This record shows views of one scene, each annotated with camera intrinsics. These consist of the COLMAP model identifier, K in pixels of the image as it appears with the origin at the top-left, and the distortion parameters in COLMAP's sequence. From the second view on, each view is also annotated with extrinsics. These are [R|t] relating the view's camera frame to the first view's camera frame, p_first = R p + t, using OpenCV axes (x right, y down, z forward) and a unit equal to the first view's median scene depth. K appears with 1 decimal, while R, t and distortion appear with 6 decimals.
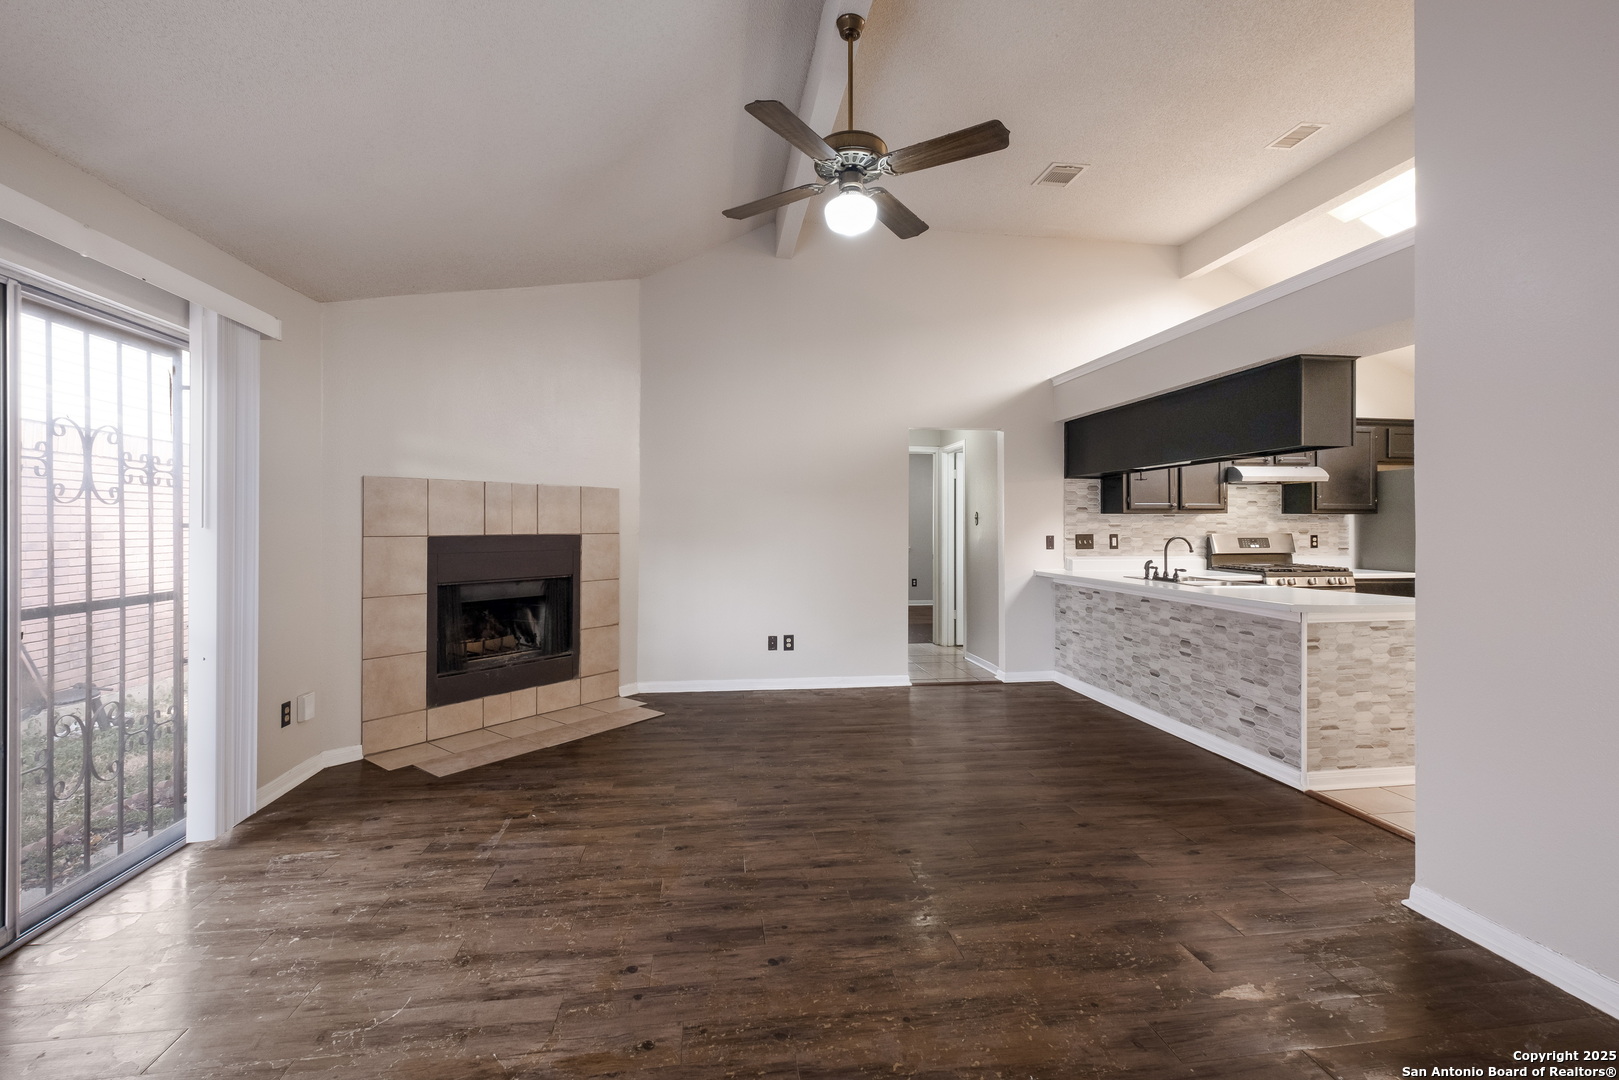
lens RADIAL K [[703.2, 0, 798.6], [0, 703.2, 529.6], [0, 0, 1]] dist [0.011602, 0.000062]
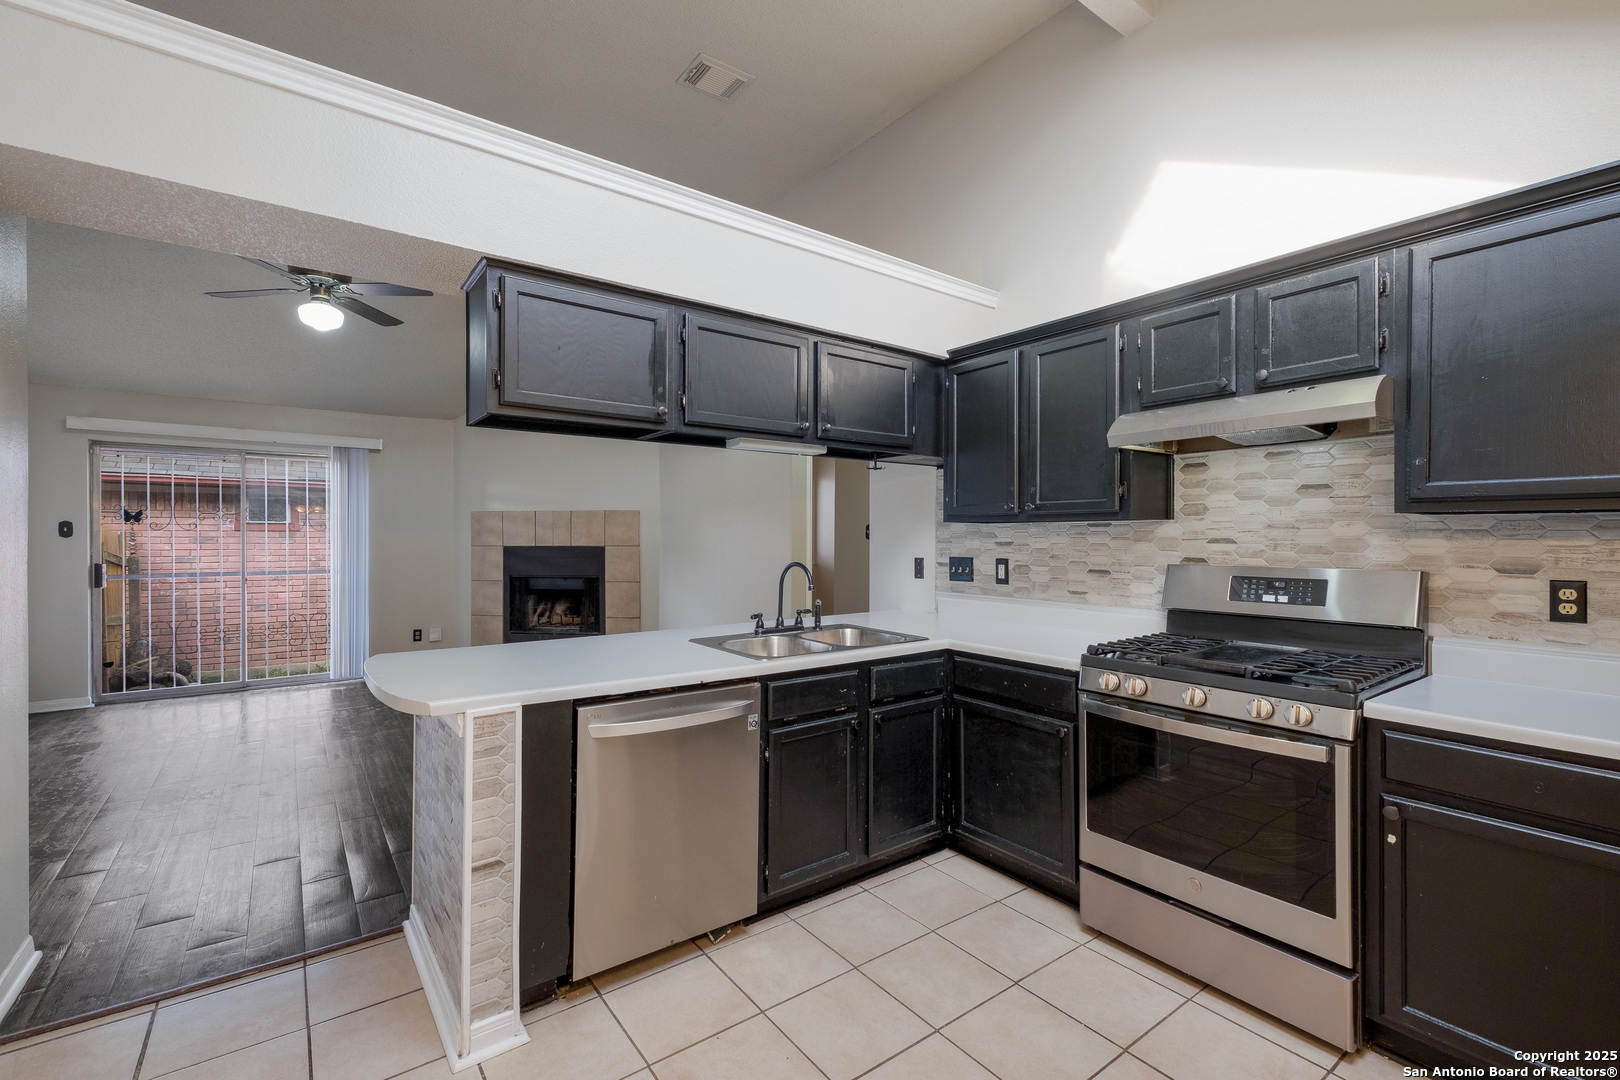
lens RADIAL K [[703.7, 0, 803.3], [0, 703.7, 538.8], [0, 0, 1]] dist [0.011602, 0.000062]
pose [[0.477198, 0.004166, -0.878786, 1.130868], [-0.004199, 0.999988, 0.002461, -0.013262], [0.878786, 0.002516, 0.477210, 0.750216]]
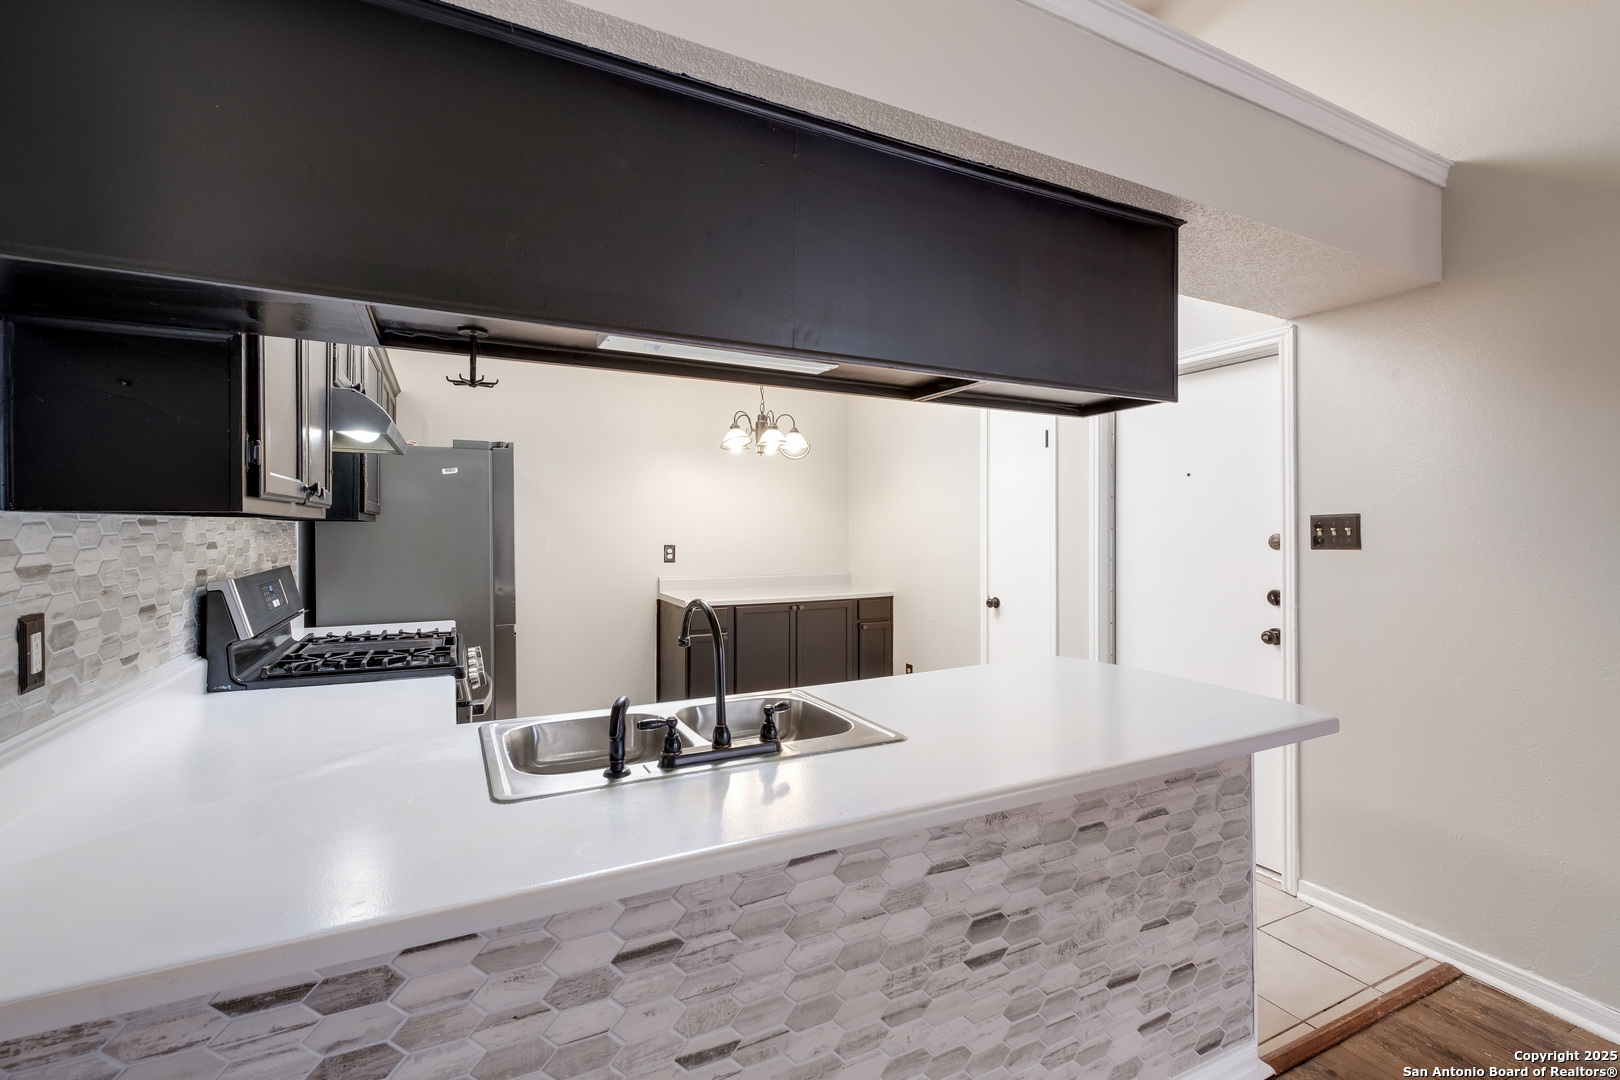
lens RADIAL K [[708.5, 0, 807.2], [0, 708.5, 535.5], [0, 0, 1]] dist [0.002729, 0.000195]
pose [[-0.324765, -0.002767, 0.945791, 0.250114], [0.001933, 0.999992, 0.003590, -0.020047], [-0.945793, 0.002994, -0.324757, 1.120945]]
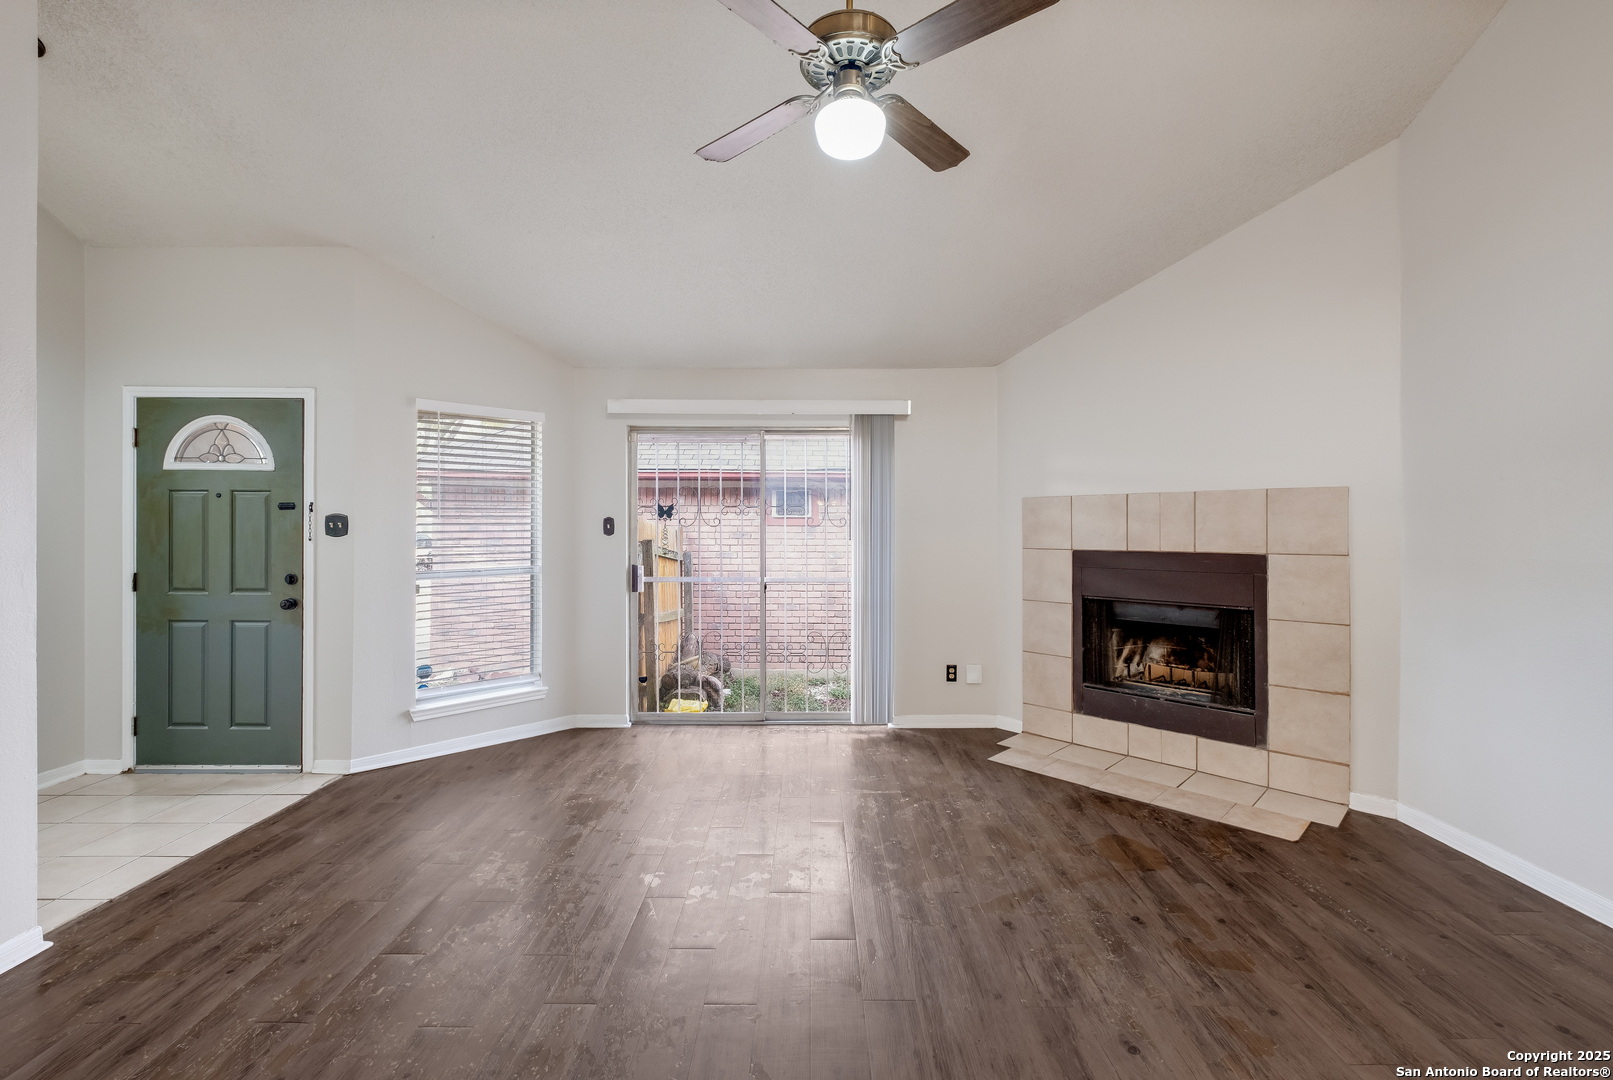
lens RADIAL K [[705.4, 0, 805.3], [0, 705.4, 527.9], [0, 0, 1]] dist [0.002729, 0.000195]
pose [[-0.141772, 0.002221, -0.989897, 0.526531], [-0.003642, 0.999990, 0.002766, -0.022950], [0.989893, 0.003998, -0.141762, 0.679970]]
